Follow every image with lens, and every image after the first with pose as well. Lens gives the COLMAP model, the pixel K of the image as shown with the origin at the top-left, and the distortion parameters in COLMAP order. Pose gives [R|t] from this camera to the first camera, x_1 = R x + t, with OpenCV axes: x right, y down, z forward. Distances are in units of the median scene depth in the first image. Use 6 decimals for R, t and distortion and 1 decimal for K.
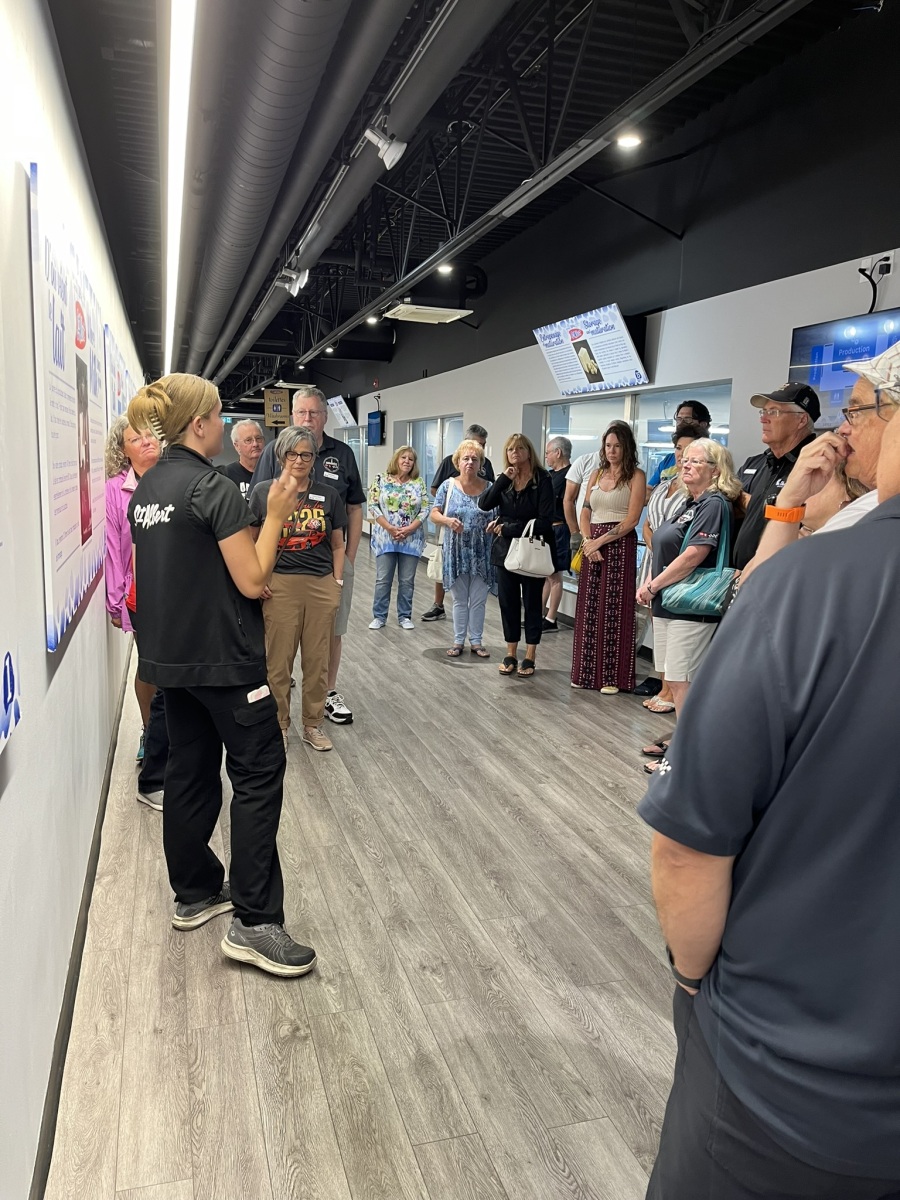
lens RADIAL K [[917.1, 0, 452.9], [0, 917.1, 600.5], [0, 0, 1]] dist [0.046967, -0.047578]
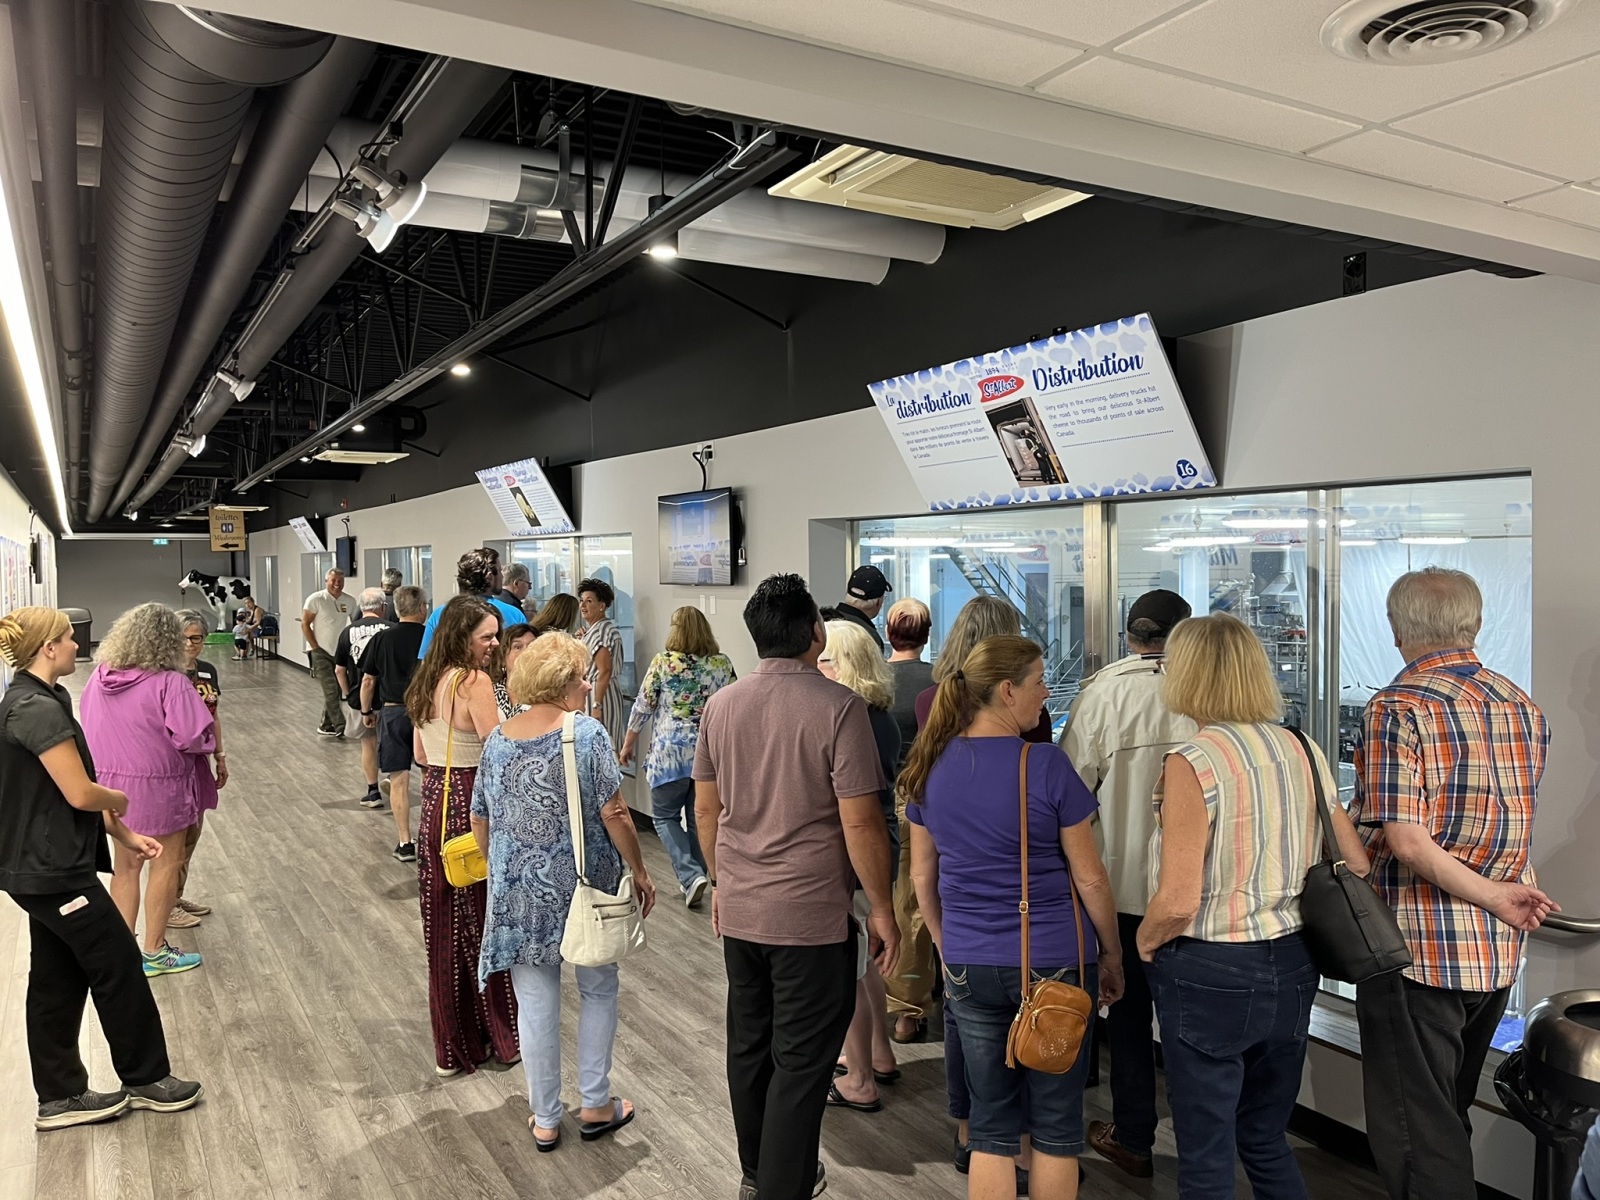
lens RADIAL K [[1222.8, 0, 801.6], [0, 1222.8, 600.8], [0, 0, 1]] dist [0.046967, -0.047578]
pose [[0.972984, -0.048600, 0.225700, 0.164868], [0.074747, 0.991251, -0.108788, 0.010014], [-0.218438, 0.122720, 0.968104, -0.416299]]
